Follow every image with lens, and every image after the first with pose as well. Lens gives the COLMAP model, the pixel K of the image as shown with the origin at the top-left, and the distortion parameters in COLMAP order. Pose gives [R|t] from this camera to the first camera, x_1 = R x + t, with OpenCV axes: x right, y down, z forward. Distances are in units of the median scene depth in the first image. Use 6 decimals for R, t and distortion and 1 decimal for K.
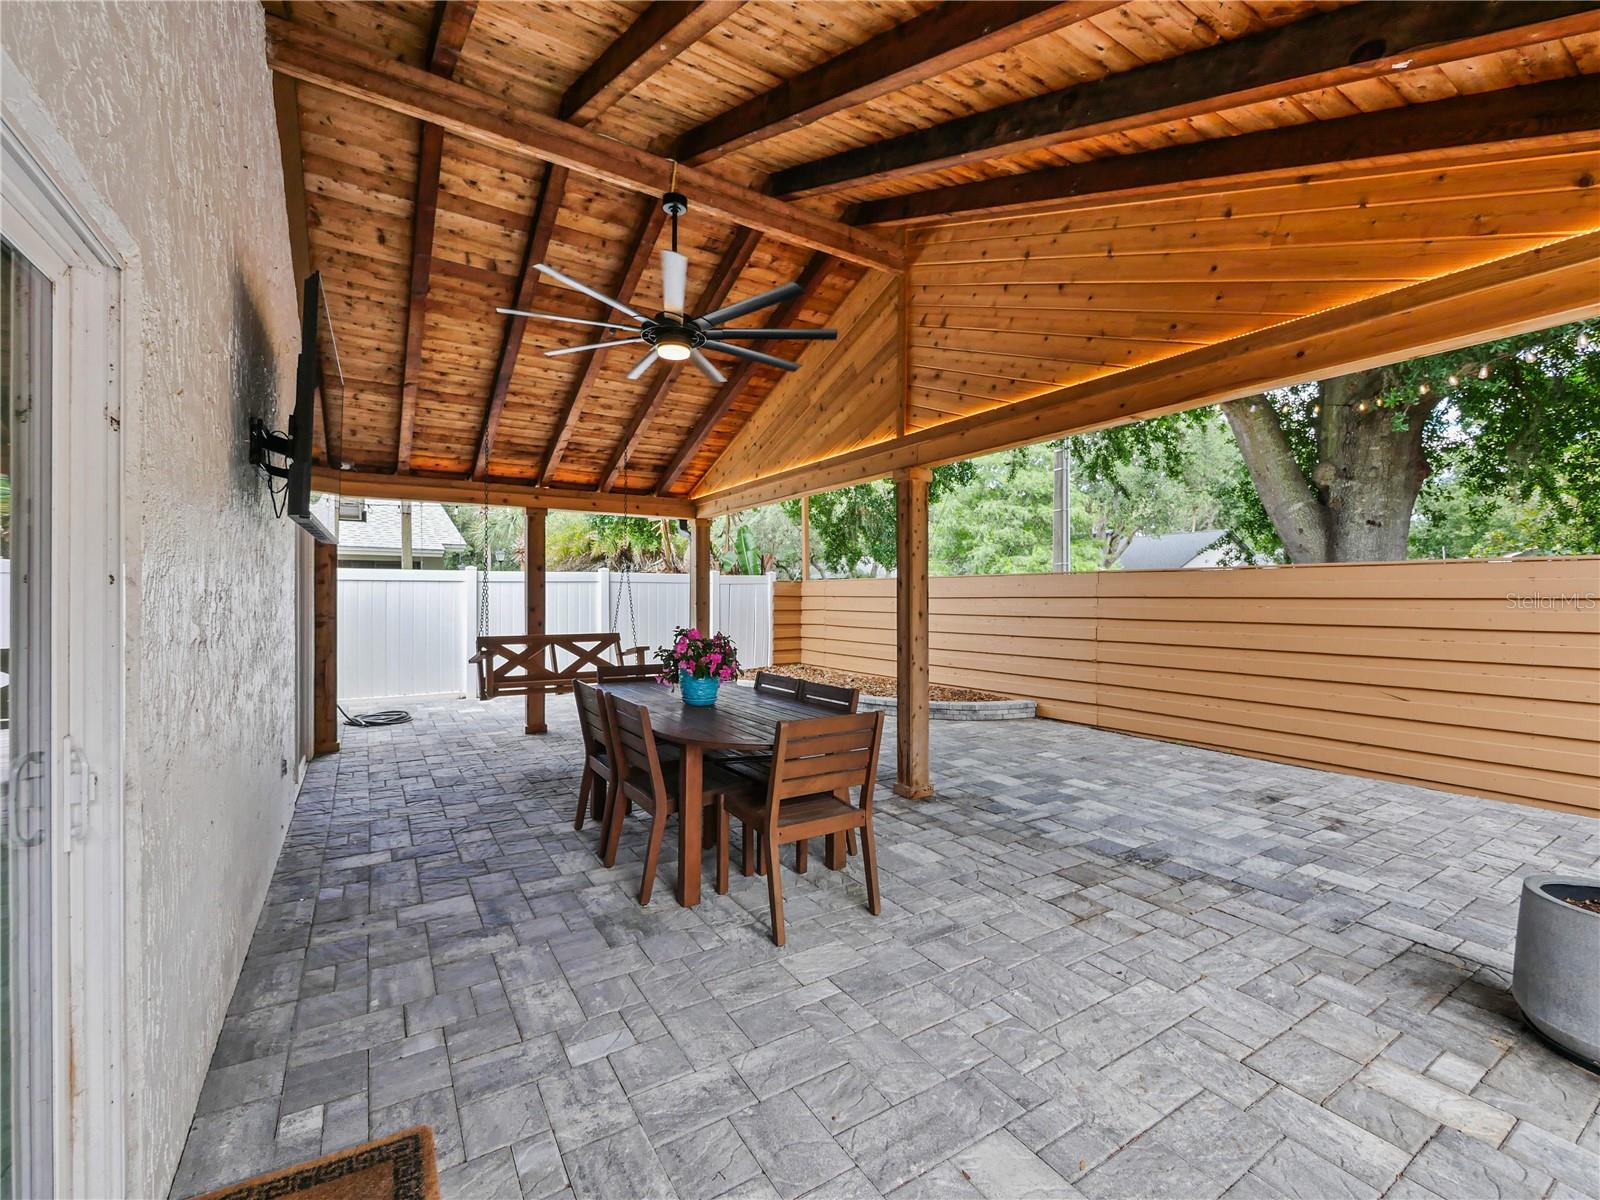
lens RADIAL K [[684.6, 0, 791.1], [0, 684.6, 593.4], [0, 0, 1]] dist [-0.002243, -0.001082]
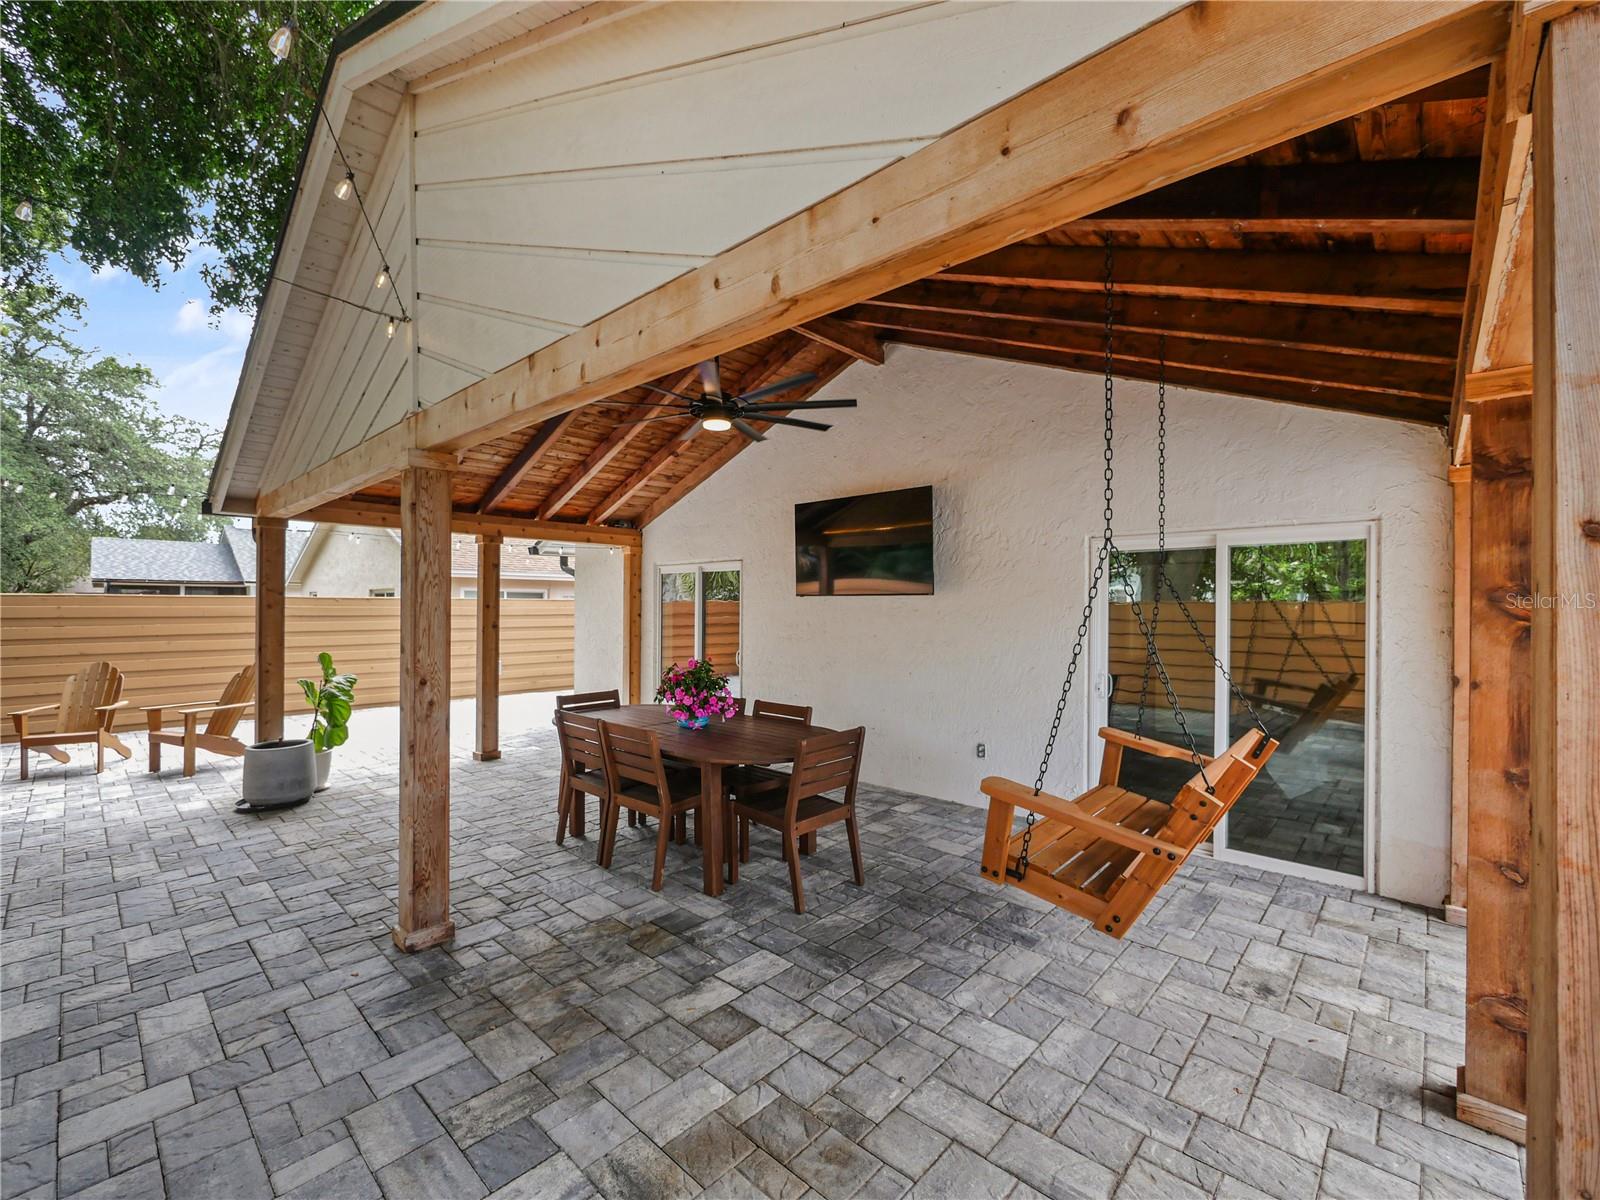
lens RADIAL K [[685.9, 0, 796.6], [0, 685.9, 606.1], [0, 0, 1]] dist [-0.004006, -0.000472]
pose [[-0.964092, -0.002297, -0.265559, 0.004306], [-0.001963, 0.999997, -0.001525, -0.042275], [0.265561, -0.000949, -0.964094, 2.204194]]
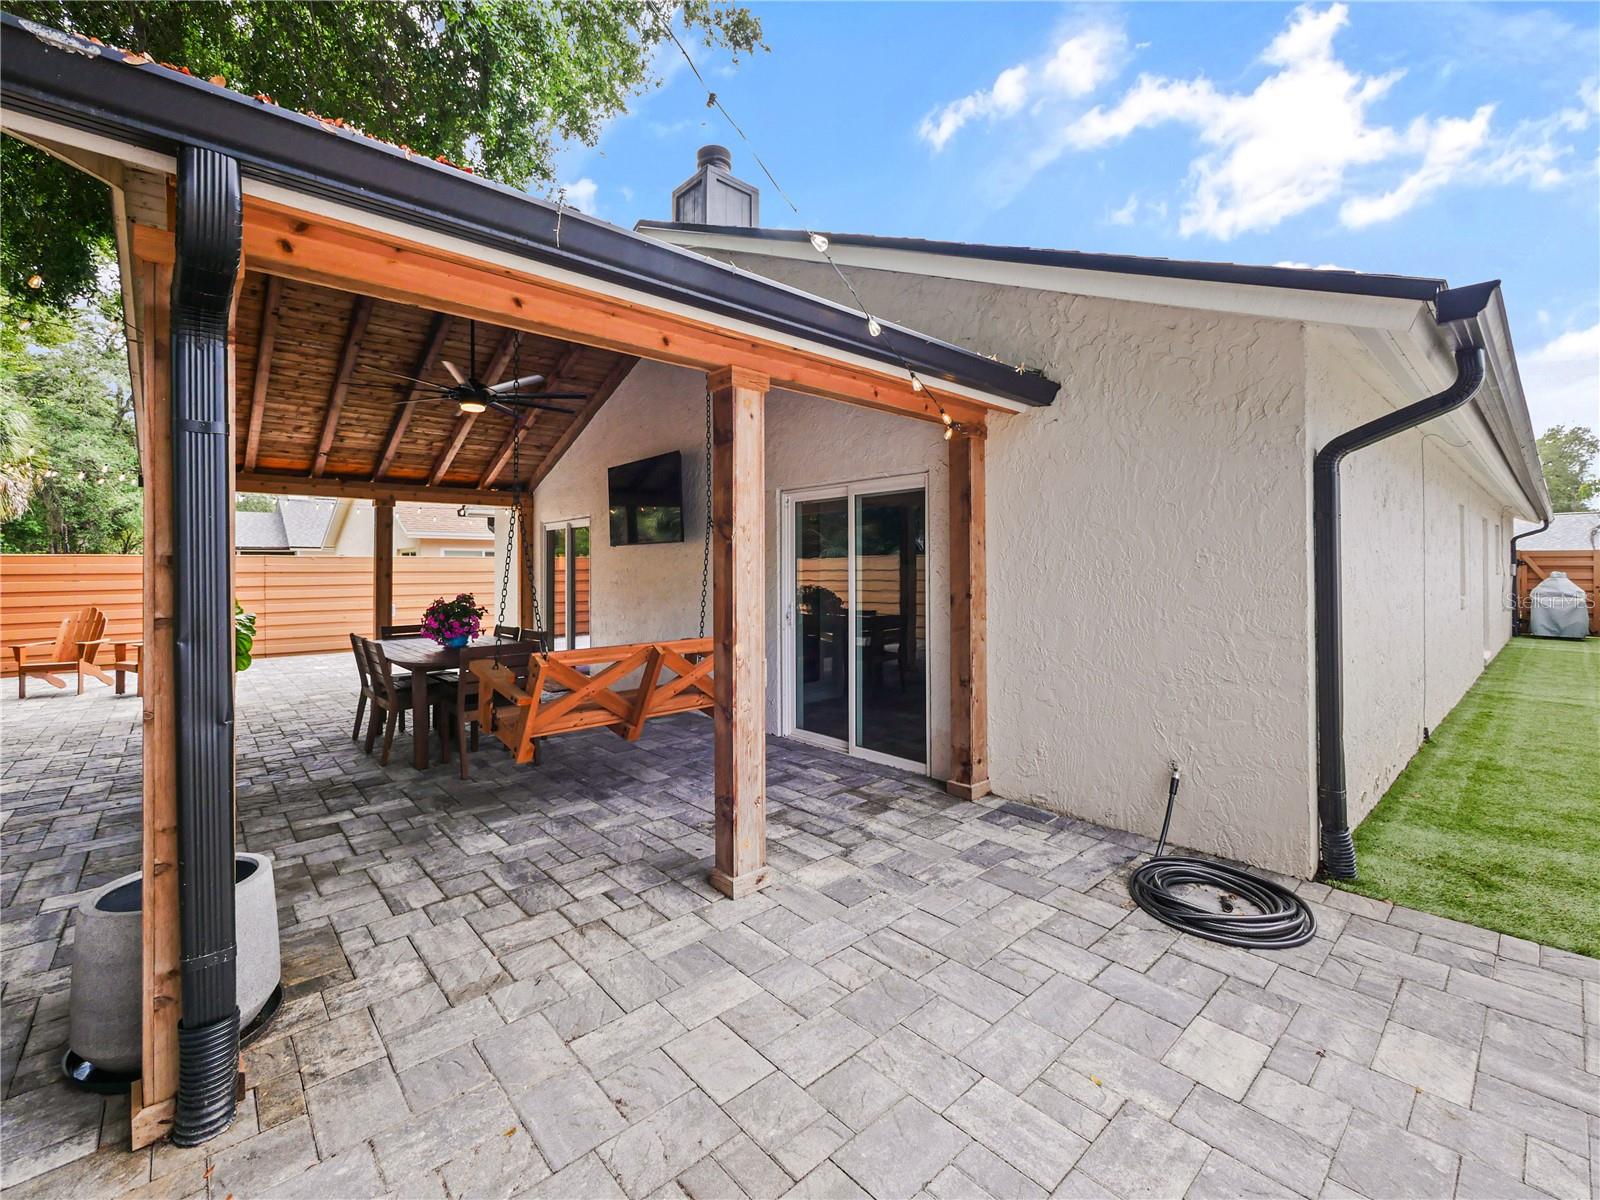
lens RADIAL K [[692.6, 0, 801.8], [0, 692.6, 561.6], [0, 0, 1]] dist [-0.001403, -0.000216]
pose [[-0.984102, 0.005499, -0.177518, -0.614382], [0.007701, 0.999902, -0.011717, 0.001408], [0.177436, -0.012898, -0.984048, 2.633729]]
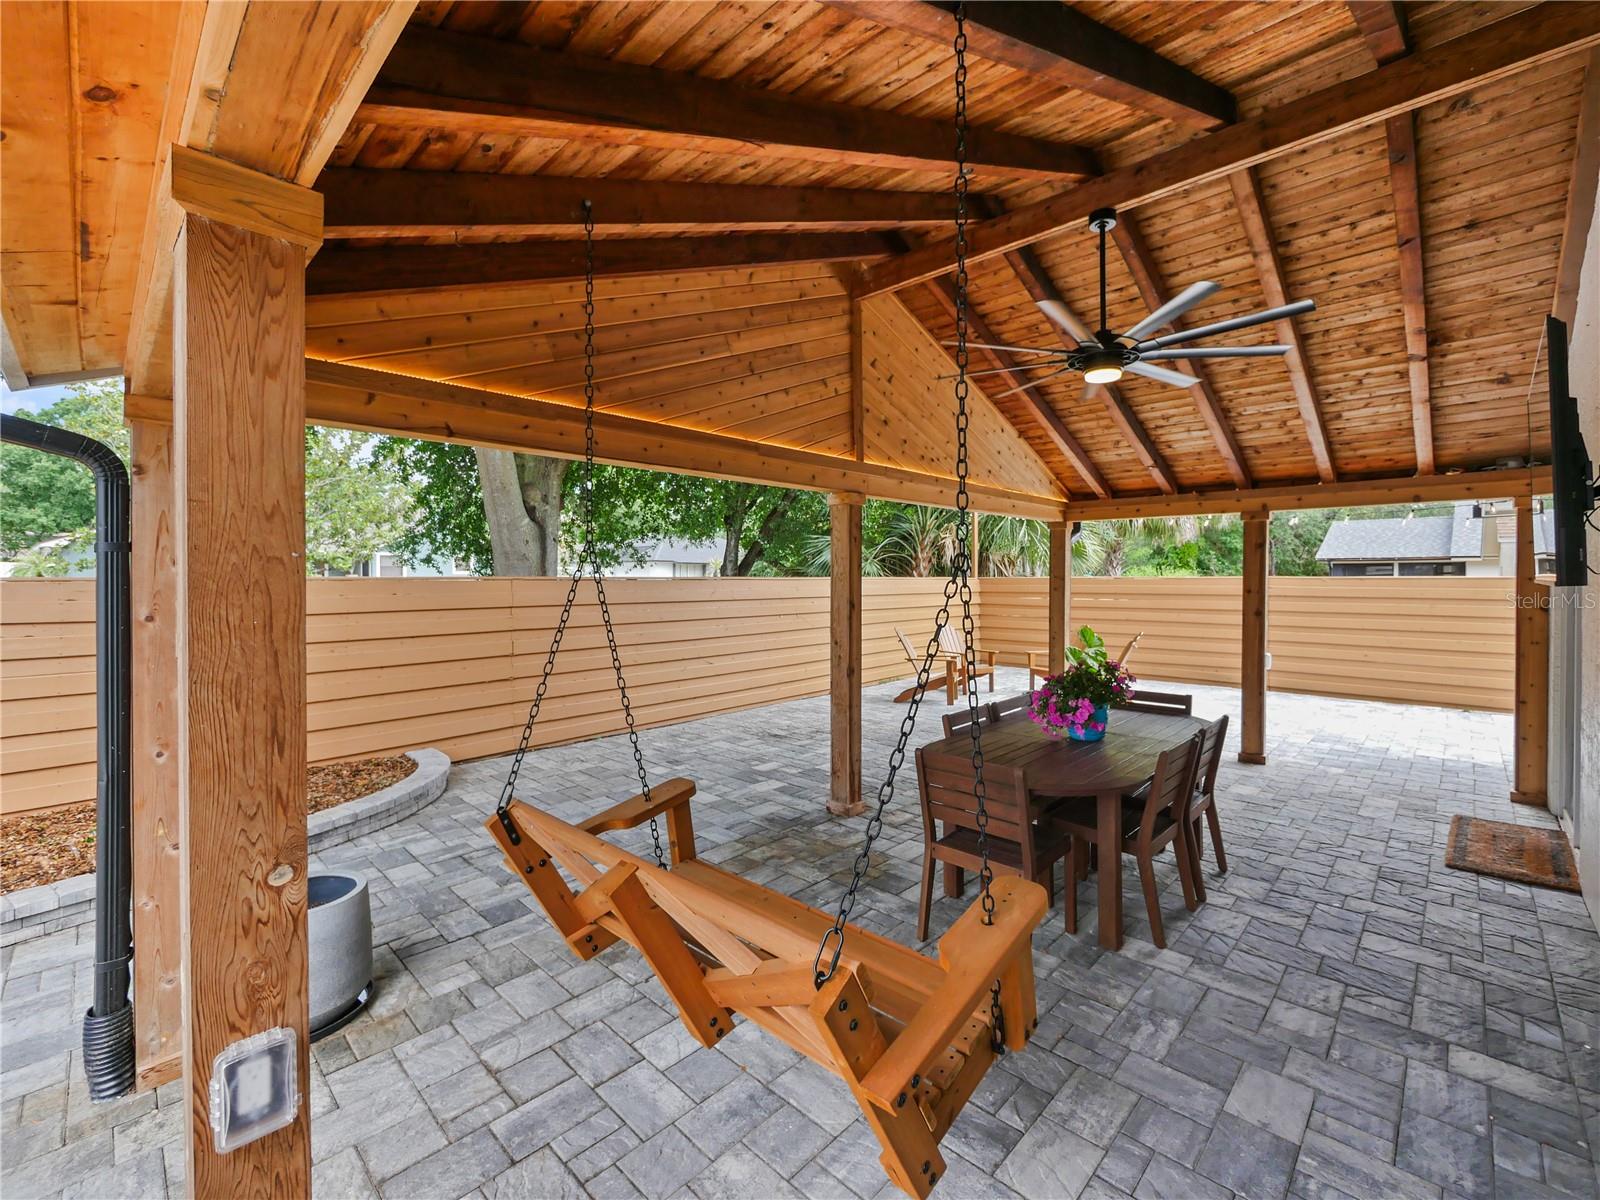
lens RADIAL K [[684.6, 0, 791.1], [0, 684.6, 593.4], [0, 0, 1]] dist [-0.002243, -0.001082]
pose [[-0.241477, -0.022809, 0.970139, -1.000785], [-0.002560, 0.999735, 0.022867, -0.071882], [-0.970403, 0.003038, -0.241471, 1.675885]]
